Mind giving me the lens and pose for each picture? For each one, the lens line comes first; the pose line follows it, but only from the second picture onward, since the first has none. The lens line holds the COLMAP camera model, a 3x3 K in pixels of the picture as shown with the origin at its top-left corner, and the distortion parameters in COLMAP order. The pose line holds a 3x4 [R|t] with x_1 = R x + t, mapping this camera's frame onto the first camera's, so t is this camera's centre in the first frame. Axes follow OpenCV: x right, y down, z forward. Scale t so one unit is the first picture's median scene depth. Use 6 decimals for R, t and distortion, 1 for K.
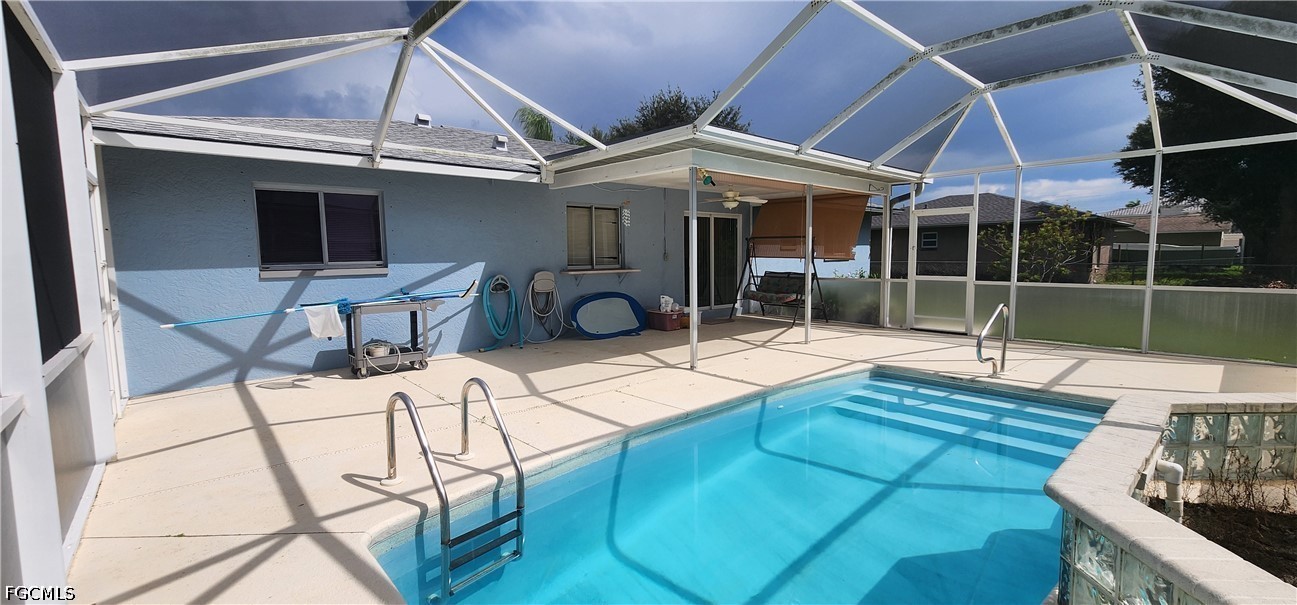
lens RADIAL K [[531.3, 0, 645.3], [0, 531.3, 300.5], [0, 0, 1]] dist [0.005012, -0.000420]
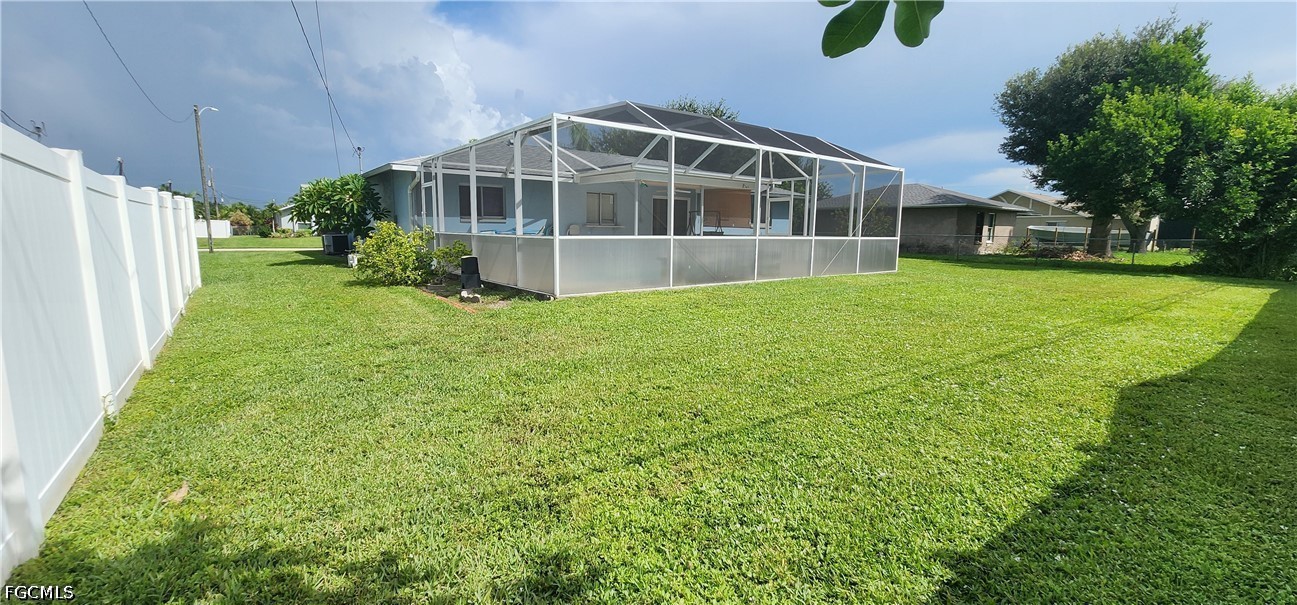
lens RADIAL K [[531.3, 0, 651.1], [0, 531.3, 305.0], [0, 0, 1]] dist [0.005012, -0.000420]
pose [[0.996971, 0.034160, -0.069872, 0.236033], [-0.030751, 0.998311, 0.049296, 0.132653], [0.071438, -0.046998, 0.996337, -0.949400]]
